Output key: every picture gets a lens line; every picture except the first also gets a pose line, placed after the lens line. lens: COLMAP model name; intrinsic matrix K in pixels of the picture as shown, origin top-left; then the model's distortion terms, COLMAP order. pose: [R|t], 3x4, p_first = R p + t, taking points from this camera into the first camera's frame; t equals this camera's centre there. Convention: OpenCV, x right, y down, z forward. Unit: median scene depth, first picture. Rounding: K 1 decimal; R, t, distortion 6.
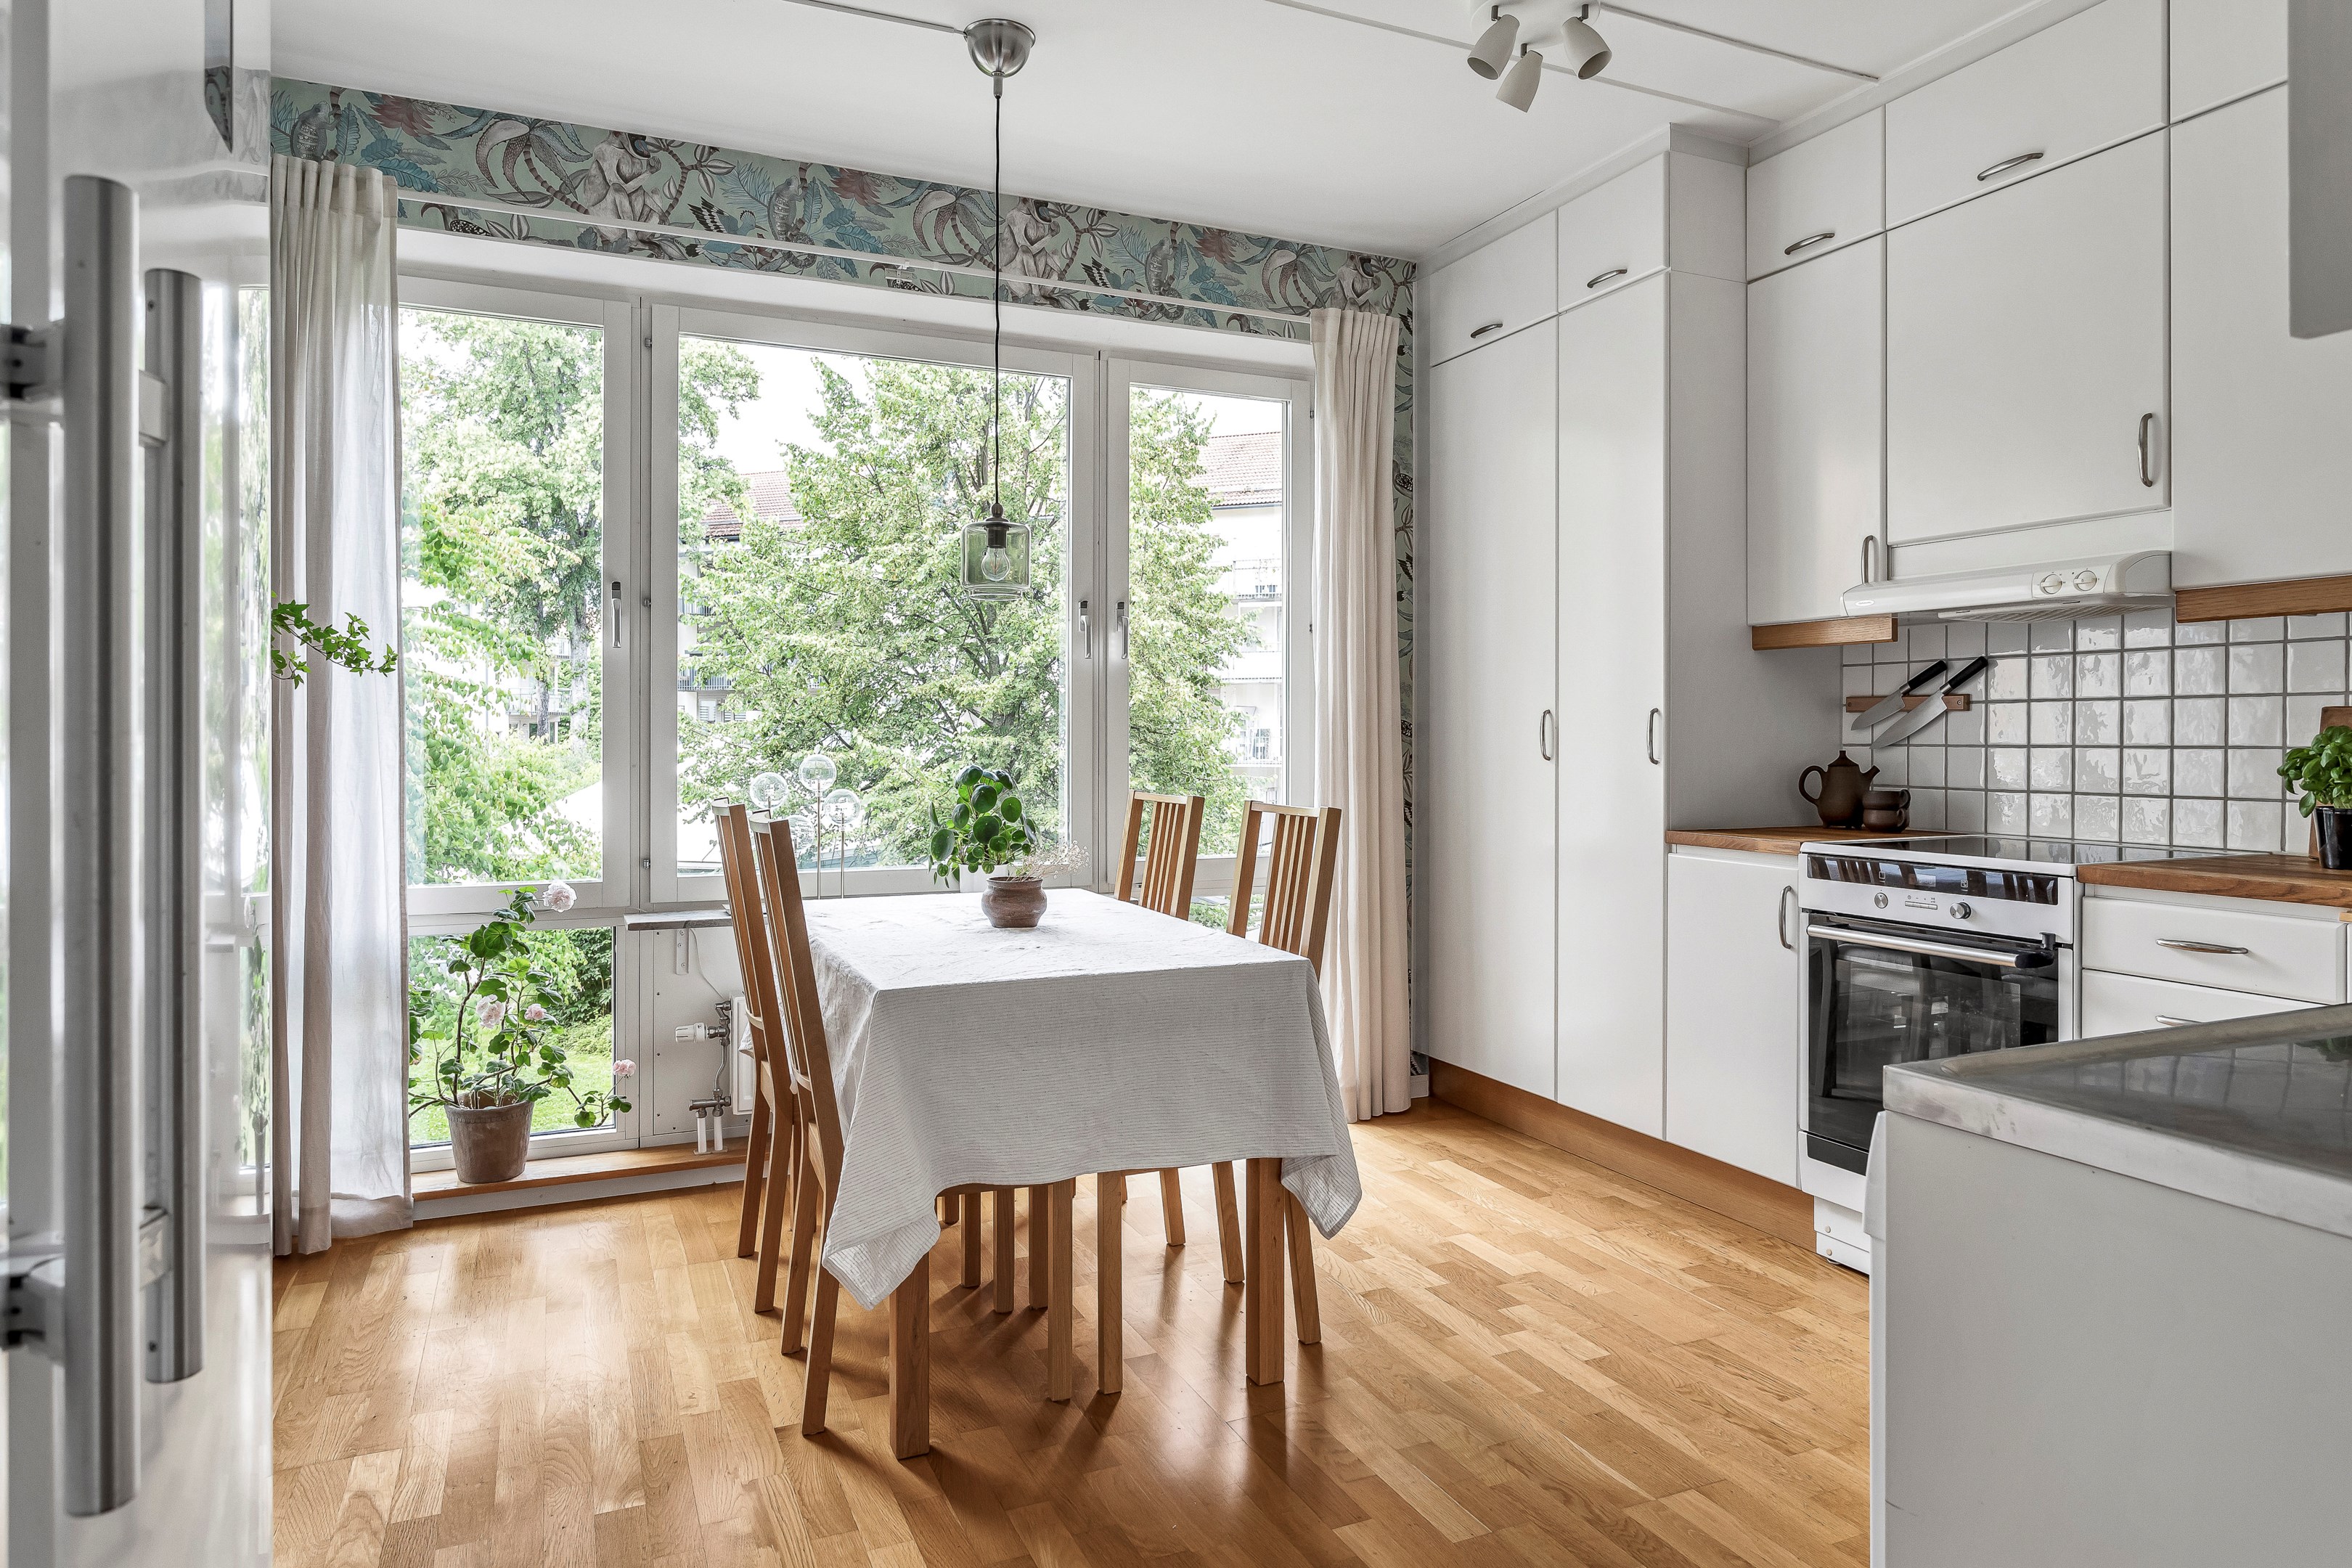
lens RADIAL K [[1432.5, 0, 1181.2], [0, 1432.5, 739.1], [0, 0, 1]] dist [0.003509, 0.000805]
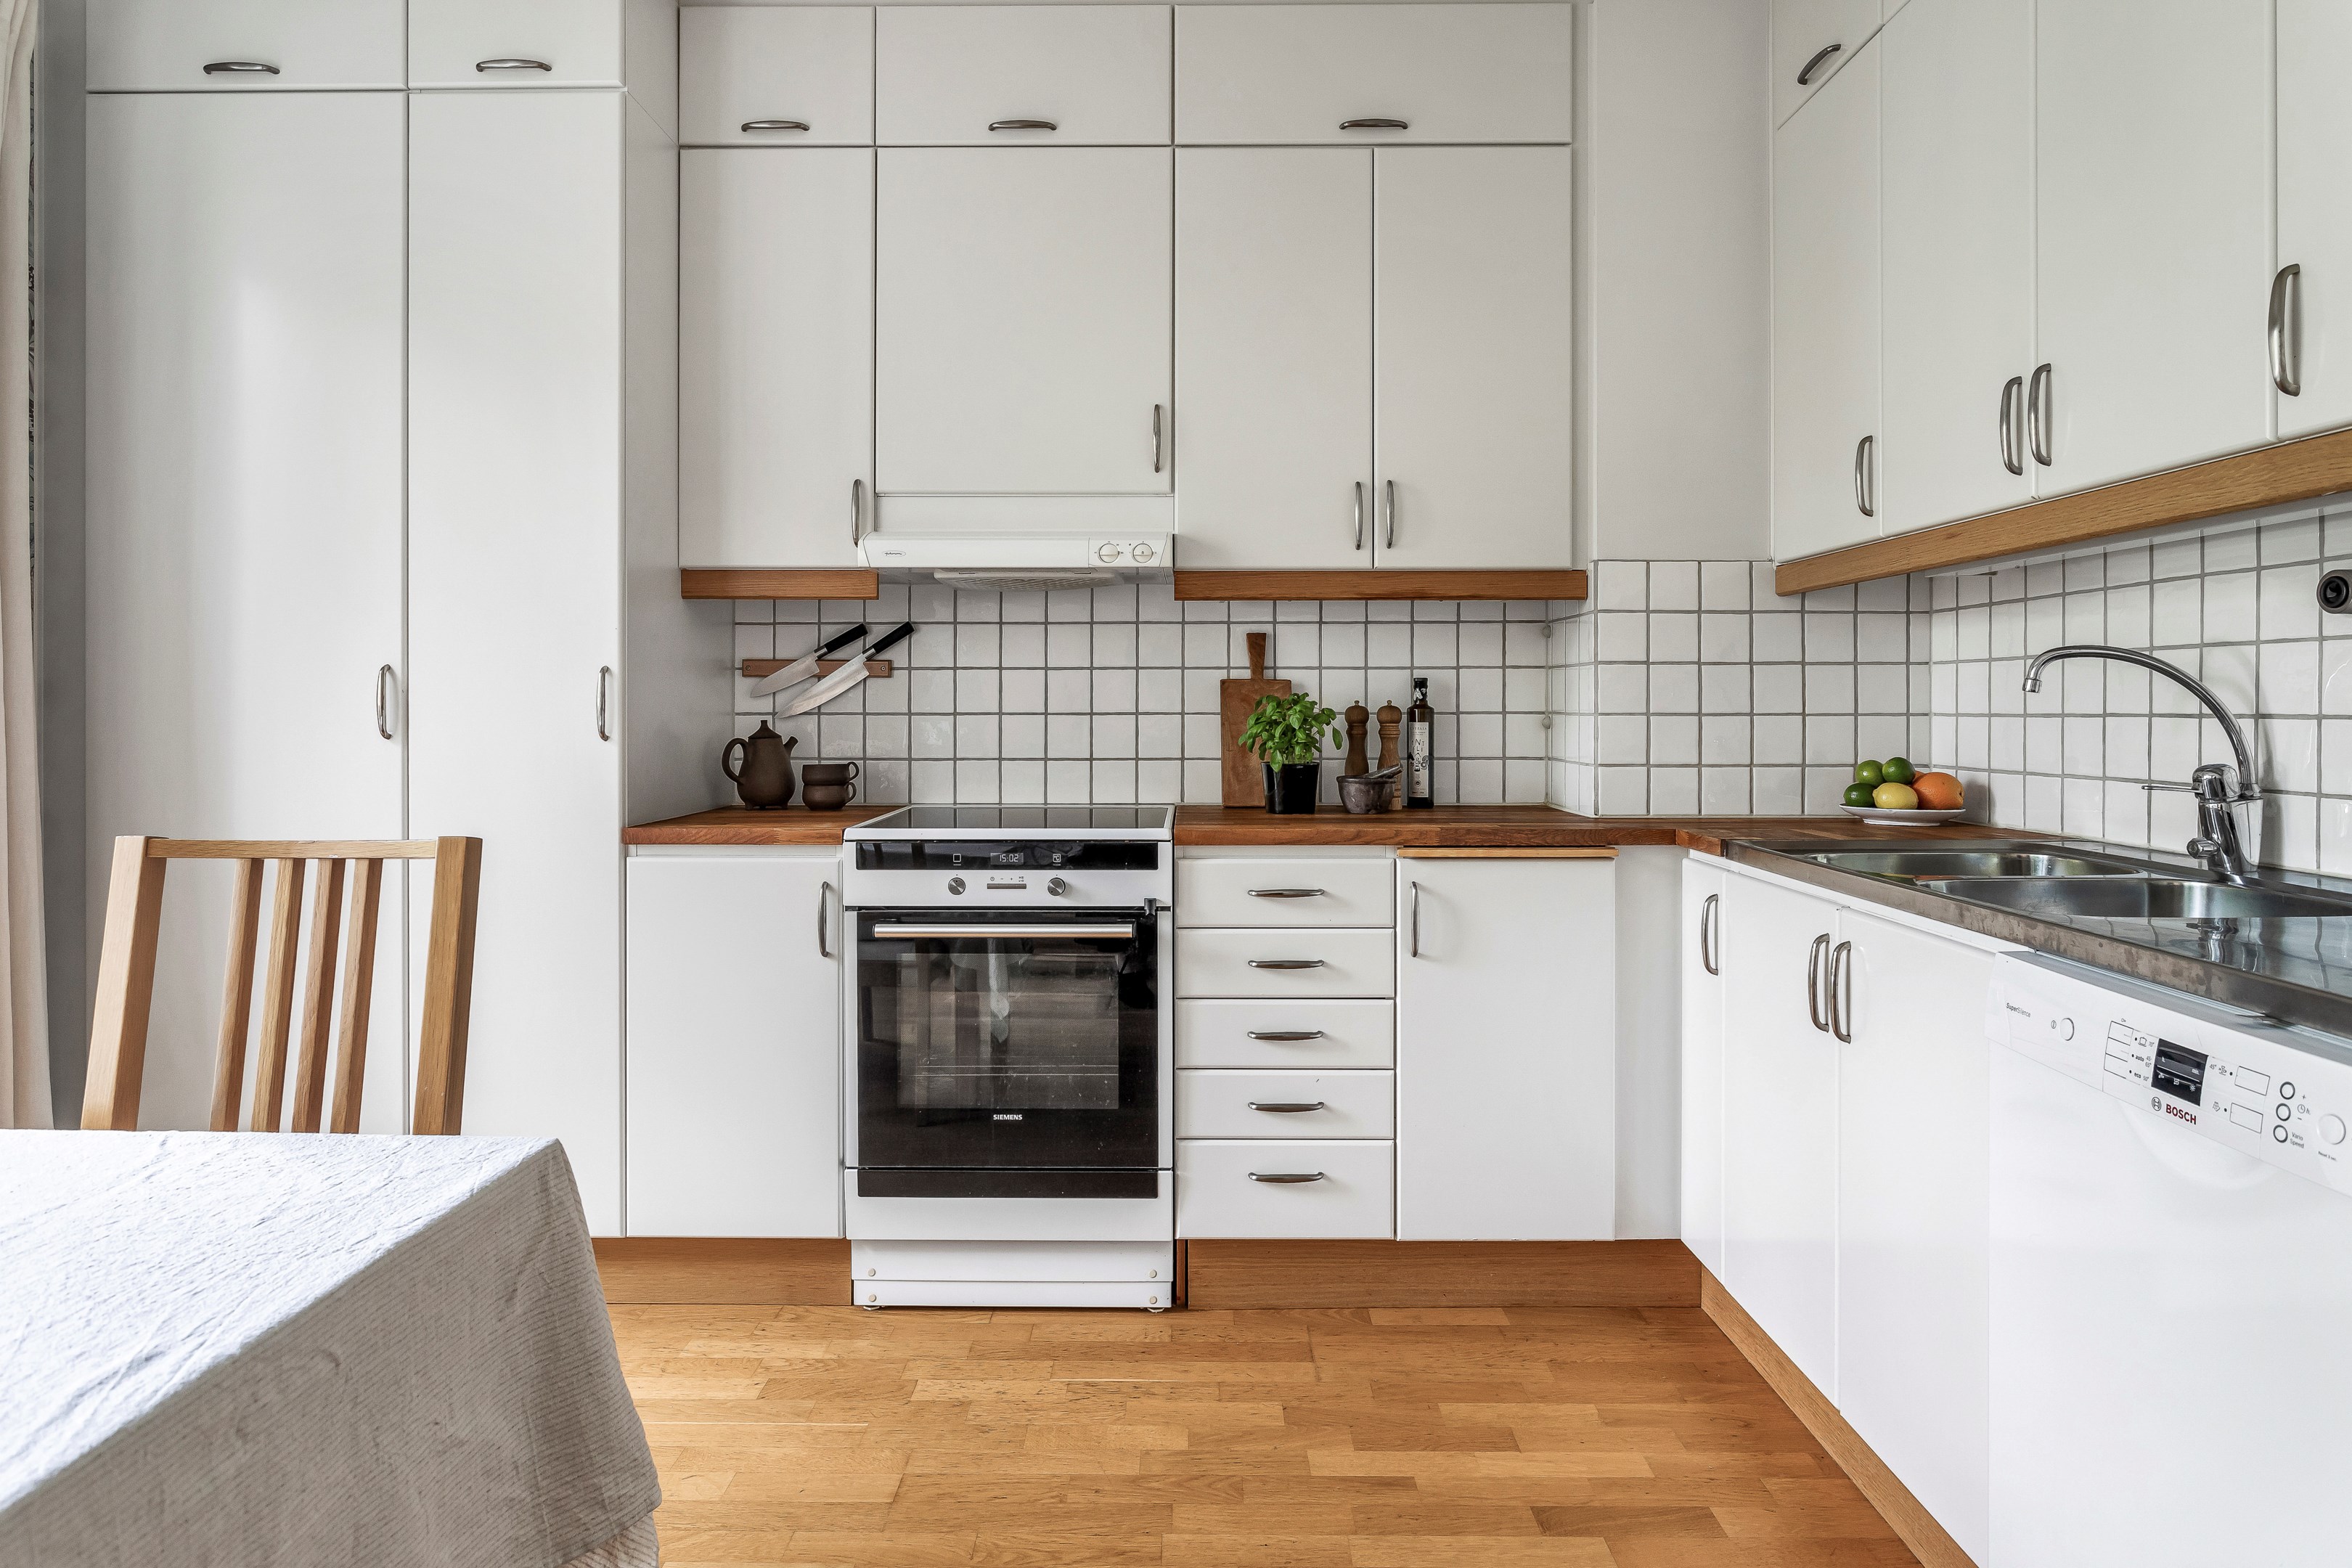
lens RADIAL K [[1356.6, 0, 1179.5], [0, 1356.6, 709.1], [0, 0, 1]] dist [-0.006426, 0.001237]
pose [[0.417691, -0.002224, 0.908587, -0.200960], [0.002206, 0.999997, 0.001434, 0.000569], [-0.908587, 0.001405, 0.417694, 0.459292]]
